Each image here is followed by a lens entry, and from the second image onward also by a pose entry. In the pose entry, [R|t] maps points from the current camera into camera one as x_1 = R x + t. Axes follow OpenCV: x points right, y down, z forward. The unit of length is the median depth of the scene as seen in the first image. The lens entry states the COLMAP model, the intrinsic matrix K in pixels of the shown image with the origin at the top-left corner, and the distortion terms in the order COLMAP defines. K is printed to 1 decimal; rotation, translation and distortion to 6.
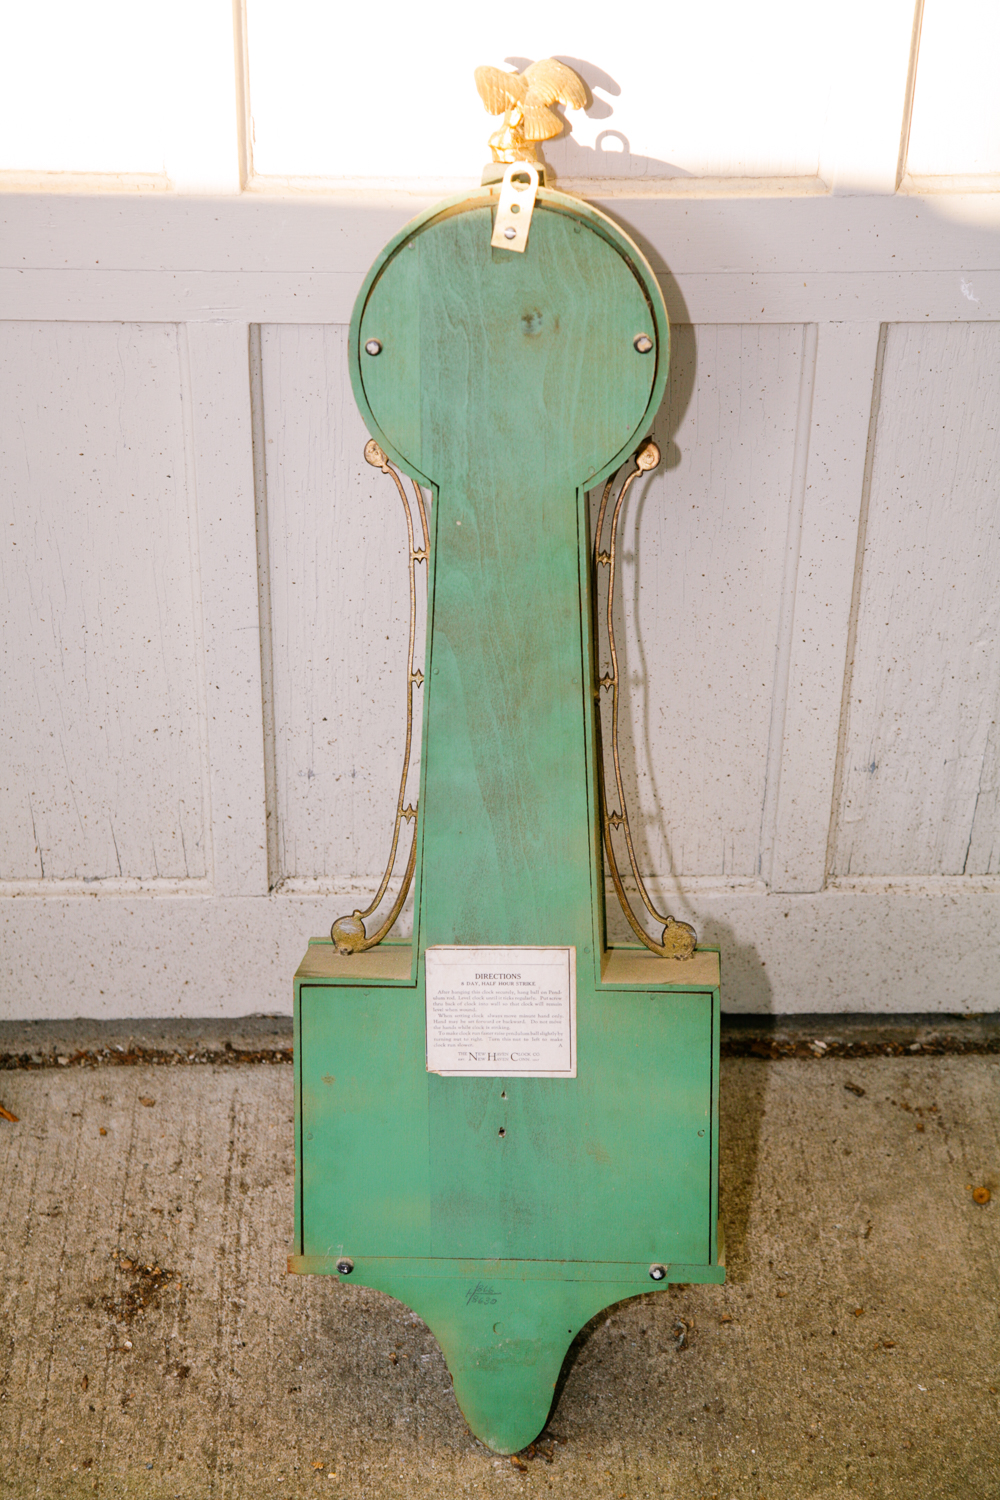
lens RADIAL K [[3001.6, 0, 500.0], [0, 3001.6, 750.0], [0, 0, 1]] dist [0.335263, -0.054128]
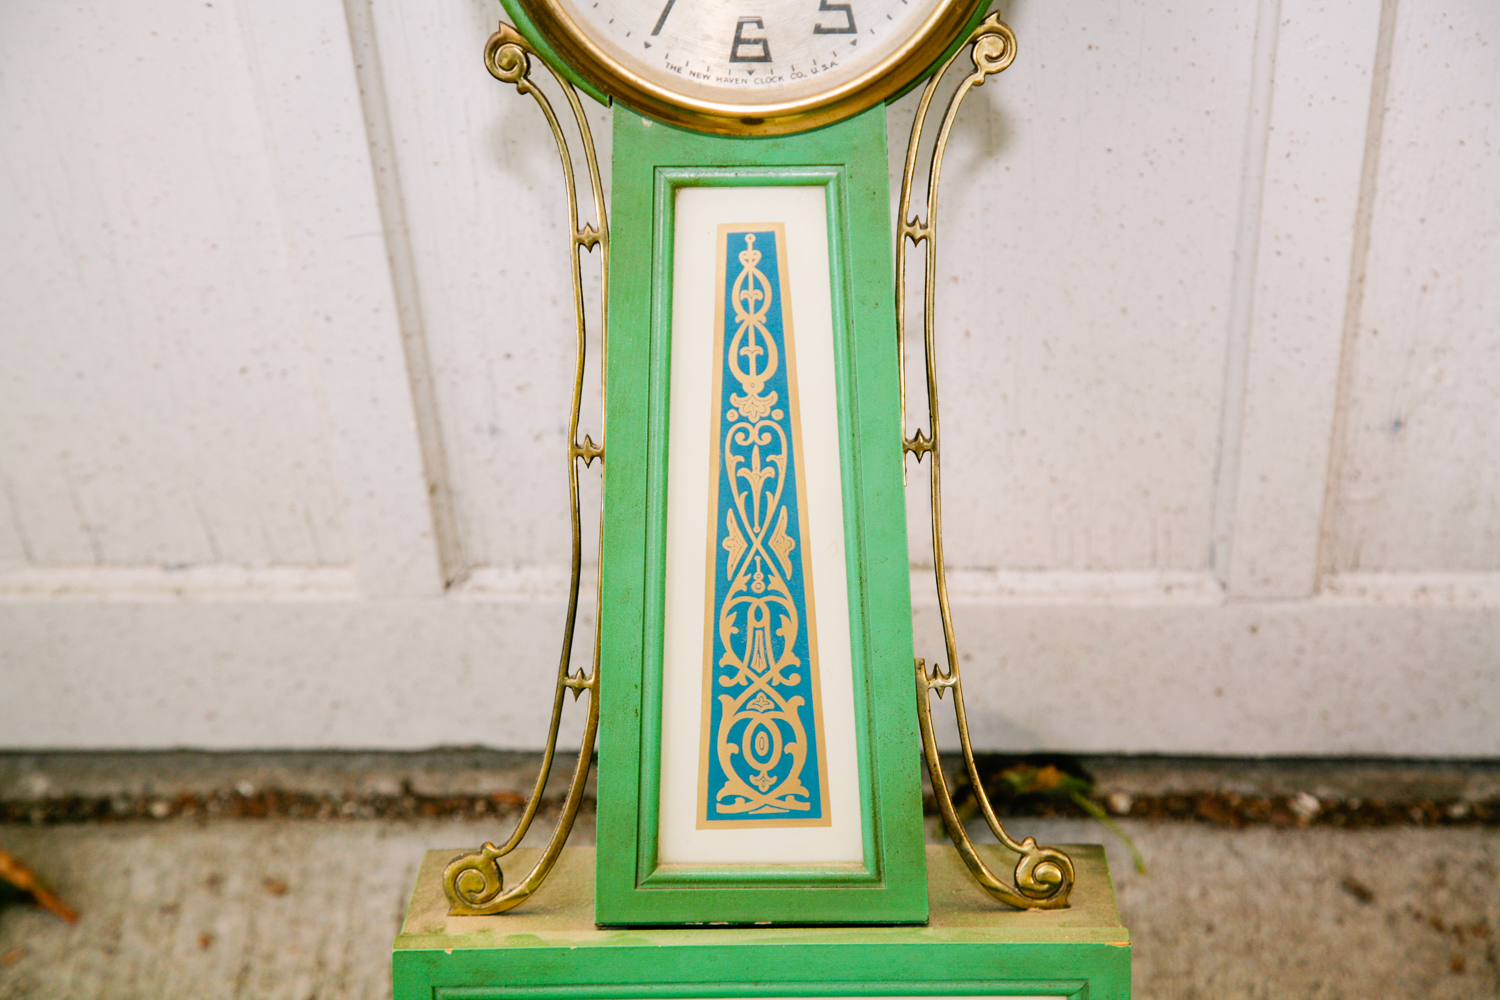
lens RADIAL K [[3425.0, 0, 750.0], [0, 3425.0, 500.0], [0, 0, 1]] dist [0.399315, -0.260048]
pose [[0.994789, 0.015497, -0.100770, 0.065722], [0.006718, 0.976269, 0.216459, -0.137487], [0.101733, -0.216008, 0.971077, 0.302249]]
